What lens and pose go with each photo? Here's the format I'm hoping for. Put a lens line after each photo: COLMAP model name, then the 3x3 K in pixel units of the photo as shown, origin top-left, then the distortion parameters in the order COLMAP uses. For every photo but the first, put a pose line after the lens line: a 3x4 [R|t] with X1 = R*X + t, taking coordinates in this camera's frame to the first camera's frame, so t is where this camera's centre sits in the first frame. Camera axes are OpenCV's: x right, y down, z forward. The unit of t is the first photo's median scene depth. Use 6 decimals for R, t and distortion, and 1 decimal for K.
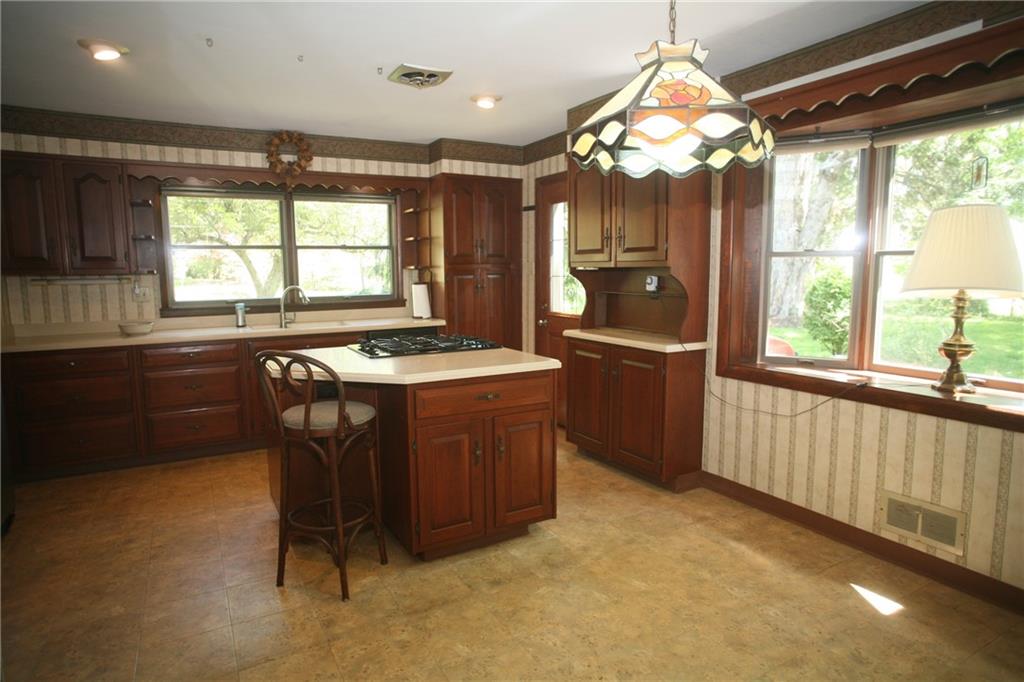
lens RADIAL K [[591.0, 0, 505.8], [0, 591.0, 342.3], [0, 0, 1]] dist [-0.052134, 0.029603]
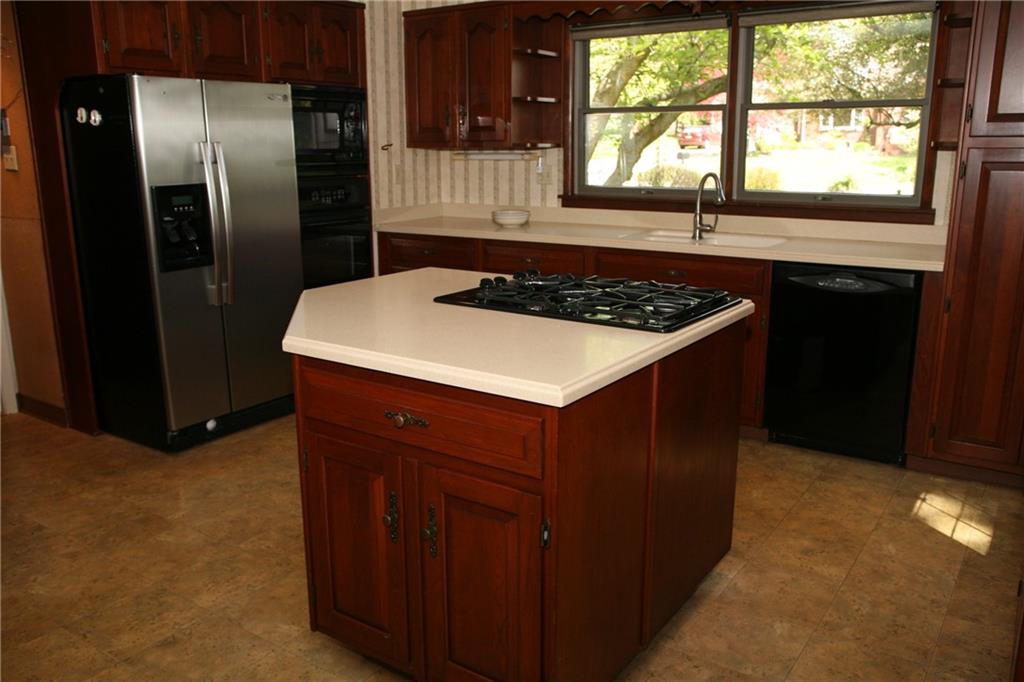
lens RADIAL K [[830.4, 0, 507.9], [0, 830.4, 335.1], [0, 0, 1]] dist [-0.057920, 0.019231]
pose [[0.426901, 0.212475, -0.878982, 0.346968], [-0.107745, 0.977032, 0.183848, -0.067571], [0.897857, 0.016221, 0.439989, 0.452794]]
